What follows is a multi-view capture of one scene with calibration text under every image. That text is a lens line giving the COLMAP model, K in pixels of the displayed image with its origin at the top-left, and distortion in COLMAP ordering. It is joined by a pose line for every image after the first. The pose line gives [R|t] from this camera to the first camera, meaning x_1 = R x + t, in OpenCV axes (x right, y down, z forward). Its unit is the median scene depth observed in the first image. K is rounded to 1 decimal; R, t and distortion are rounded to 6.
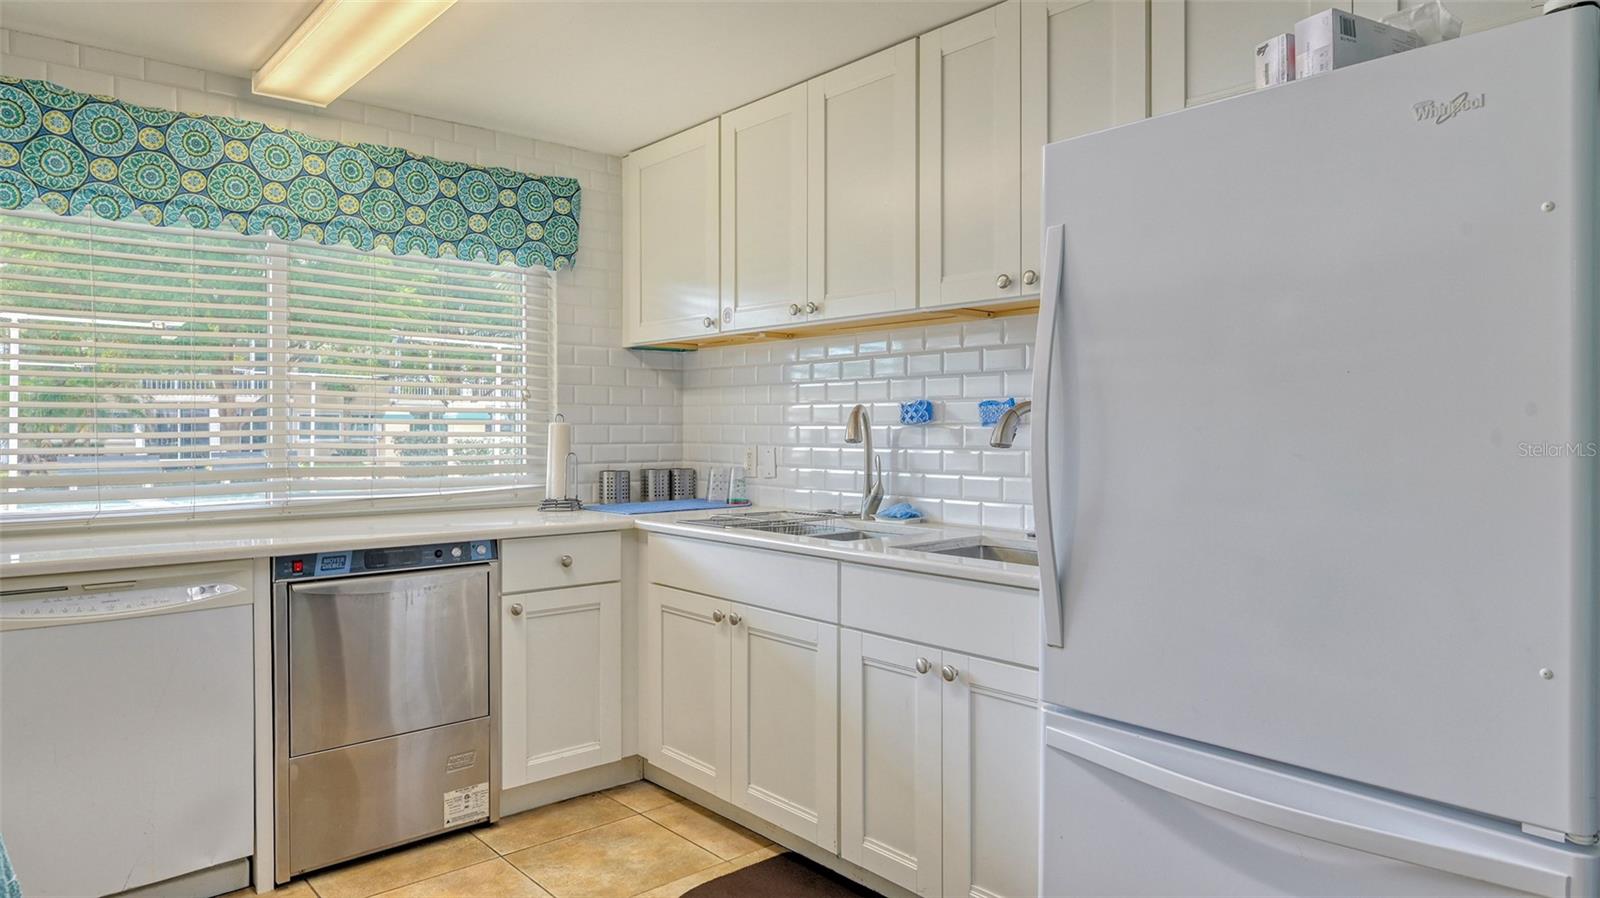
lens RADIAL K [[970.2, 0, 799.2], [0, 970.2, 438.7], [0, 0, 1]] dist [-0.002918, -0.002344]
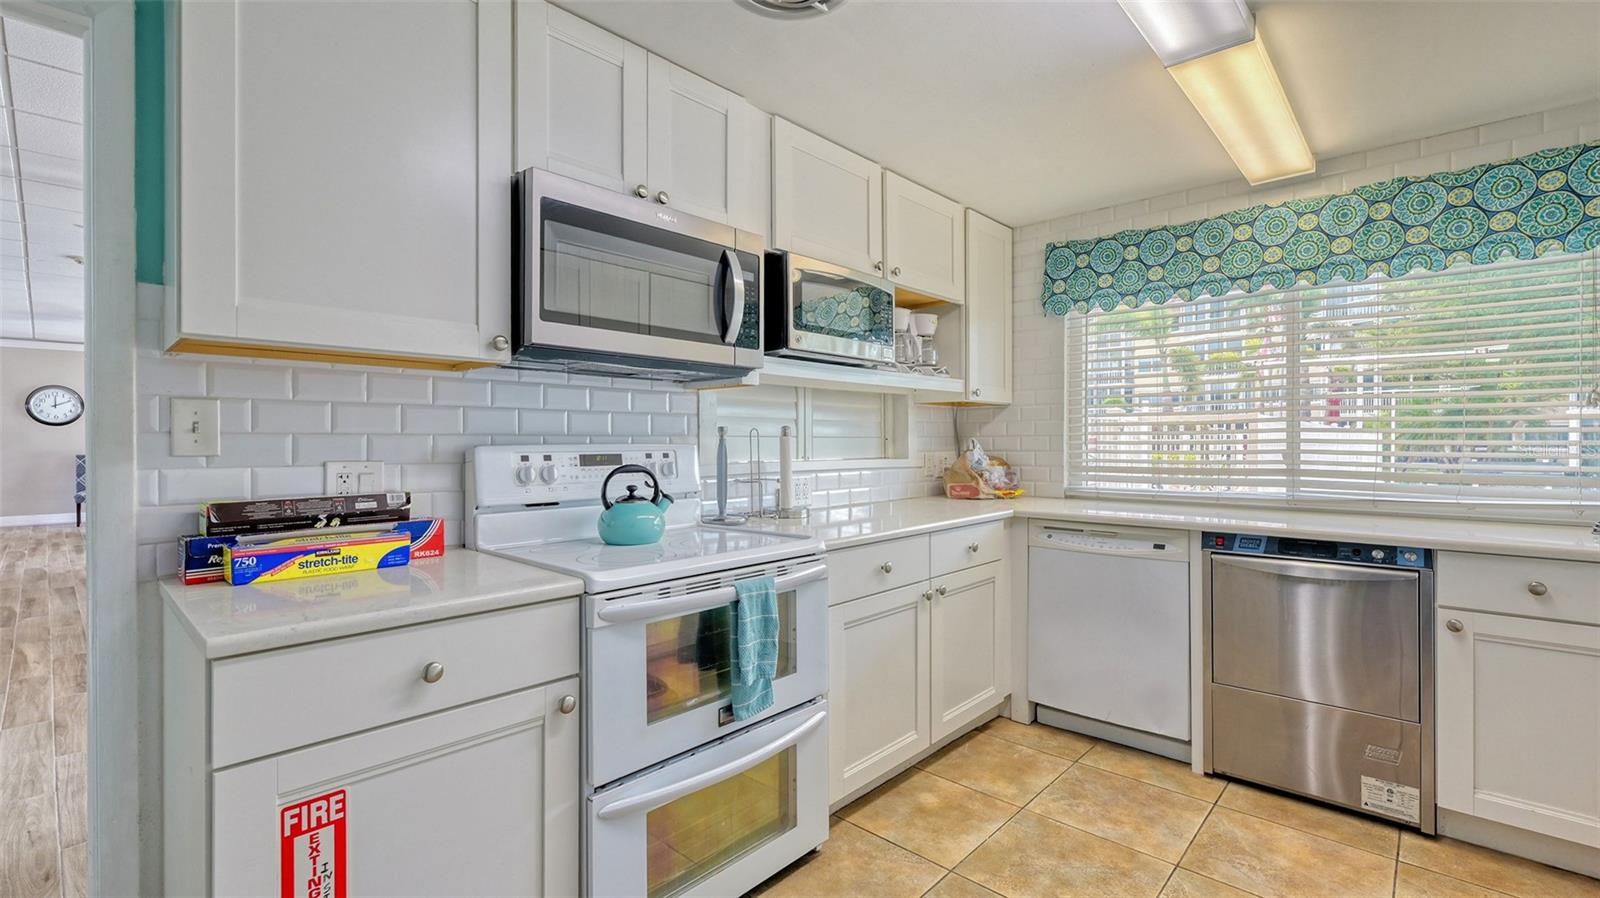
lens RADIAL K [[698.7, 0, 798.8], [0, 698.7, 446.2], [0, 0, 1]] dist [-0.001700, 0.000081]
pose [[0.102468, 0.009134, -0.994694, 0.327412], [-0.007890, 0.999934, 0.008370, -0.002005], [0.994705, 0.006991, 0.102533, 0.284782]]
